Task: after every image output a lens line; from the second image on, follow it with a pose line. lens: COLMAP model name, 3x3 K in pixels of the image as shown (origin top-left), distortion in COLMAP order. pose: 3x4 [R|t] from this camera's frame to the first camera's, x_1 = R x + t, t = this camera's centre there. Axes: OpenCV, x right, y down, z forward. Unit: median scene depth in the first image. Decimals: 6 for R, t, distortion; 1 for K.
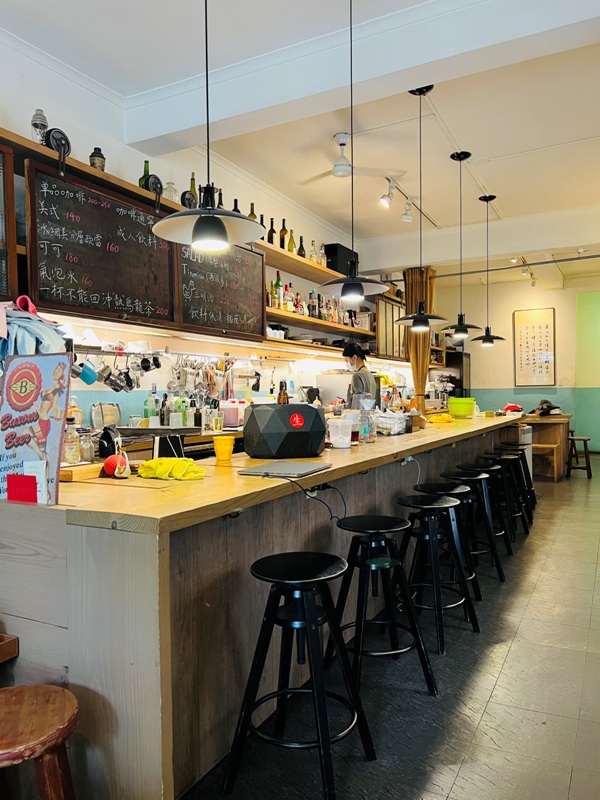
lens RADIAL K [[601.7, 0, 296.7], [0, 601.7, 403.5], [0, 0, 1]] dist [0.076798, -0.098441]
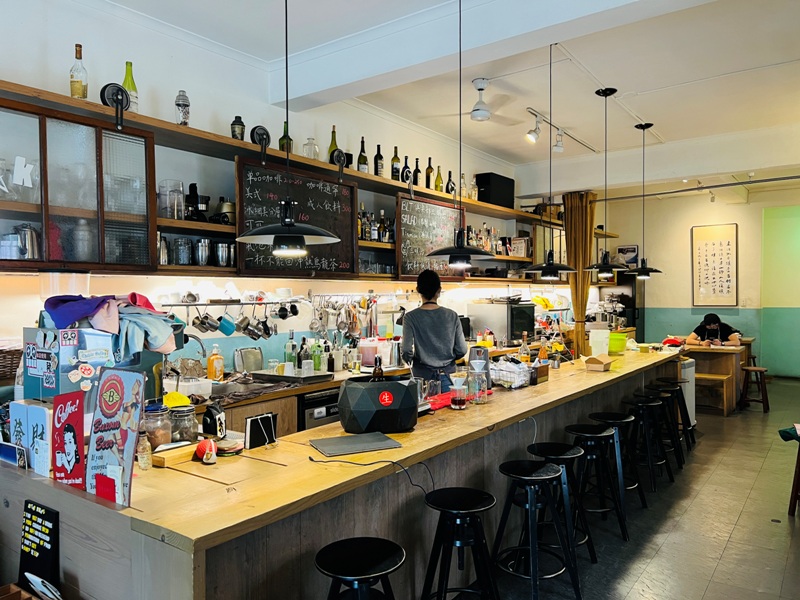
lens RADIAL K [[601.7, 0, 396.1], [0, 601.7, 304.7], [0, 0, 1]] dist [0.076798, -0.098441]
pose [[0.989583, 0.007896, -0.143750, 0.098640], [-0.007388, 0.999964, 0.004069, -0.082639], [0.143777, -0.002965, 0.989606, -0.026070]]
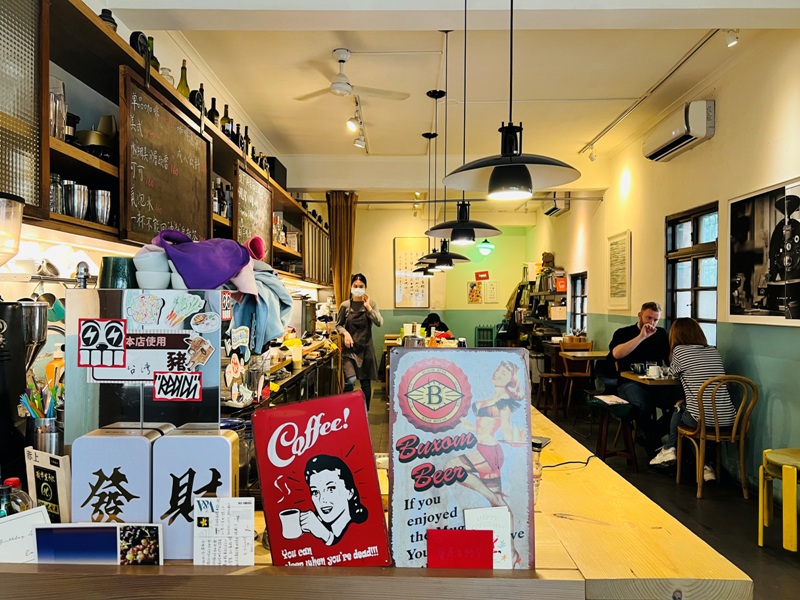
lens RADIAL K [[601.7, 0, 396.1], [0, 601.7, 304.7], [0, 0, 1]] dist [0.076798, -0.098441]
pose [[0.890034, 0.016082, 0.455610, -0.314555], [-0.009984, 0.999826, -0.015786, -0.046583], [-0.455785, 0.009501, 0.890039, 0.161718]]
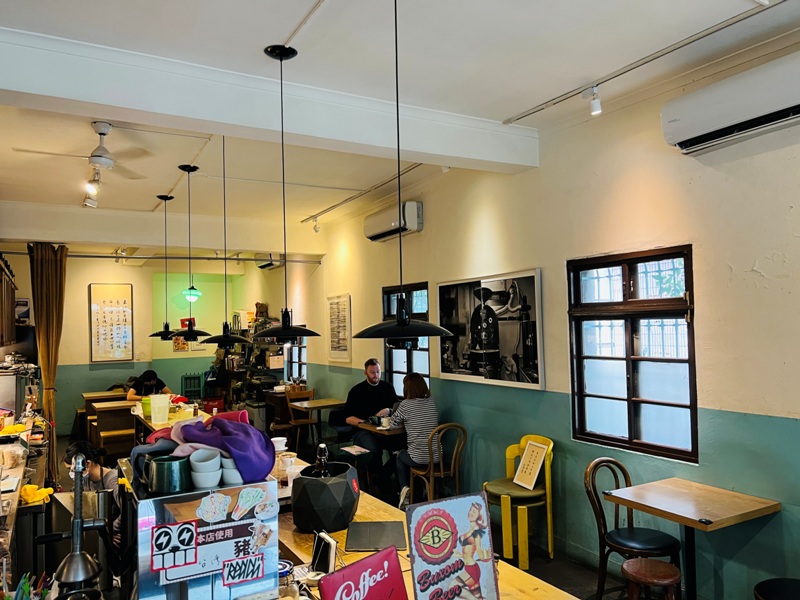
lens RADIAL K [[601.7, 0, 396.1], [0, 601.7, 304.7], [0, 0, 1]] dist [0.076798, -0.098441]
pose [[0.536975, 0.032378, 0.842977, -0.515191], [0.028419, 0.998002, -0.056436, -0.134934], [-0.843119, 0.054261, 0.534982, 0.202787]]
